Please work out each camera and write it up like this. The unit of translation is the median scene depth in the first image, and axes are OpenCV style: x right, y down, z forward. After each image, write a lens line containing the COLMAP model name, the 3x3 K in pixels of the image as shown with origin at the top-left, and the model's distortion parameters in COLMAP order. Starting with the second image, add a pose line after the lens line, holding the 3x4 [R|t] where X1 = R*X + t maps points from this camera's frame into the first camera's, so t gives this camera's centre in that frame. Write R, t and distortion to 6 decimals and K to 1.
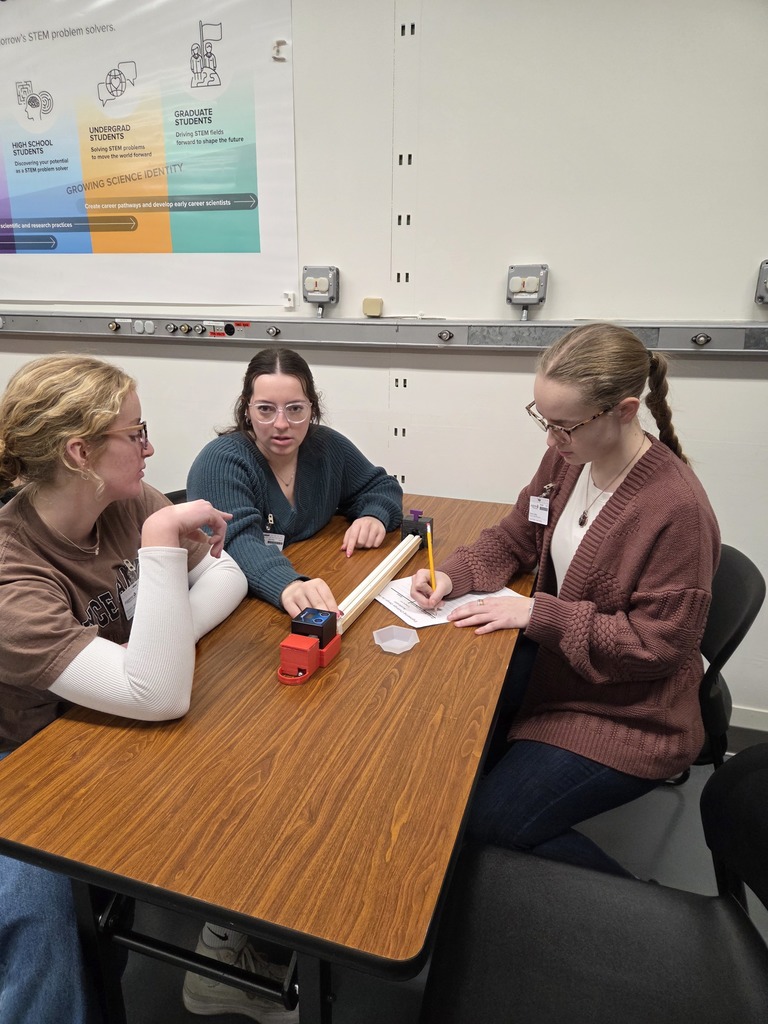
lens RADIAL K [[667.8, 0, 360.4], [0, 667.8, 507.2], [0, 0, 1]] dist [0.082523, -0.064998]
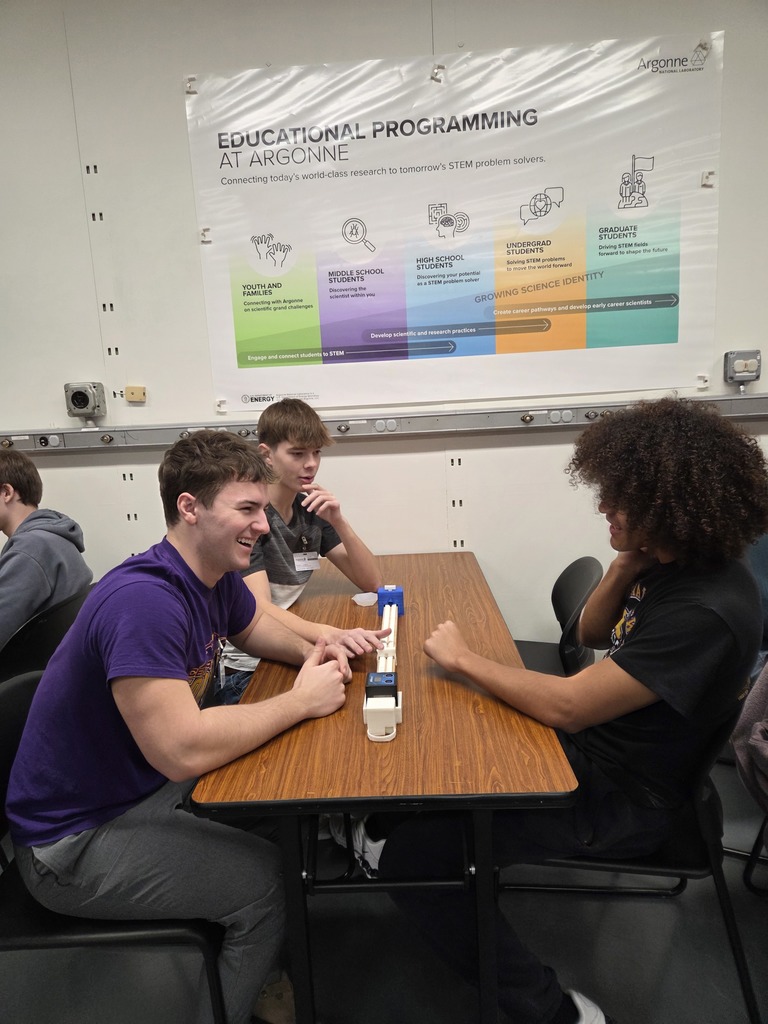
lens RADIAL K [[667.8, 0, 360.4], [0, 667.8, 507.2], [0, 0, 1]] dist [0.082523, -0.064998]
pose [[0.962898, -0.097865, 0.251495, -0.922123], [0.132678, 0.983196, -0.125390, -0.035575], [-0.234998, 0.154106, 0.959702, 0.080561]]
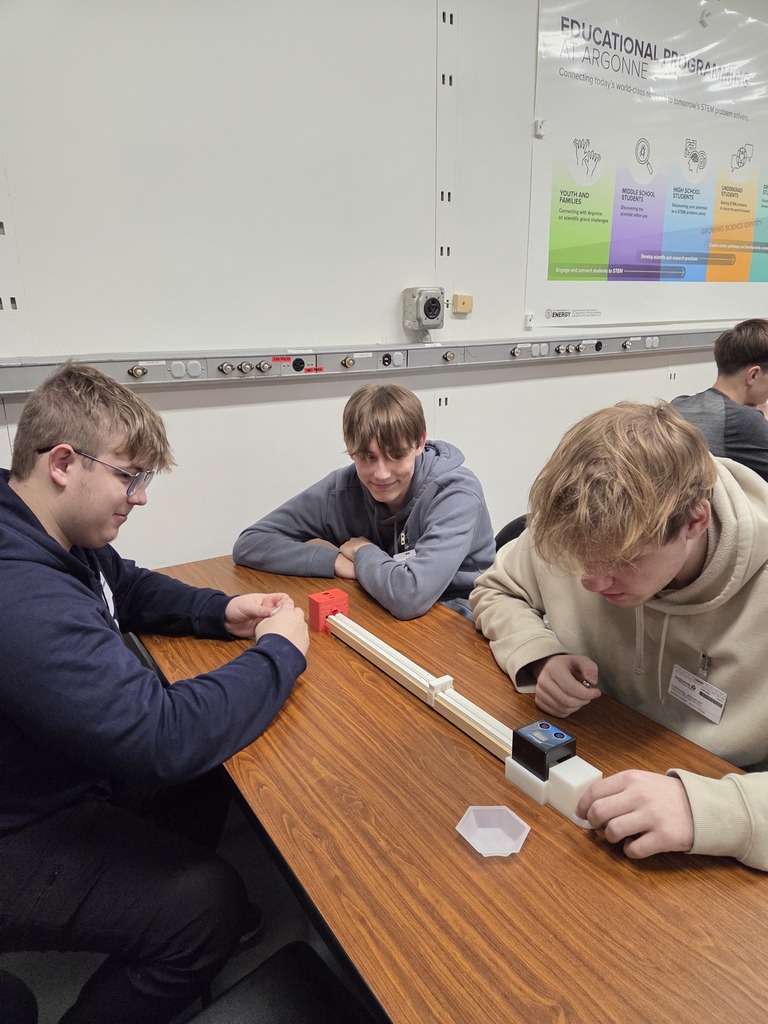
lens RADIAL K [[667.8, 0, 360.4], [0, 667.8, 507.2], [0, 0, 1]] dist [0.082523, -0.064998]
pose [[0.626475, -0.220942, 0.747472, -1.883730], [0.259889, 0.963317, 0.066923, -0.233526], [-0.734838, 0.152335, 0.660914, 0.732056]]
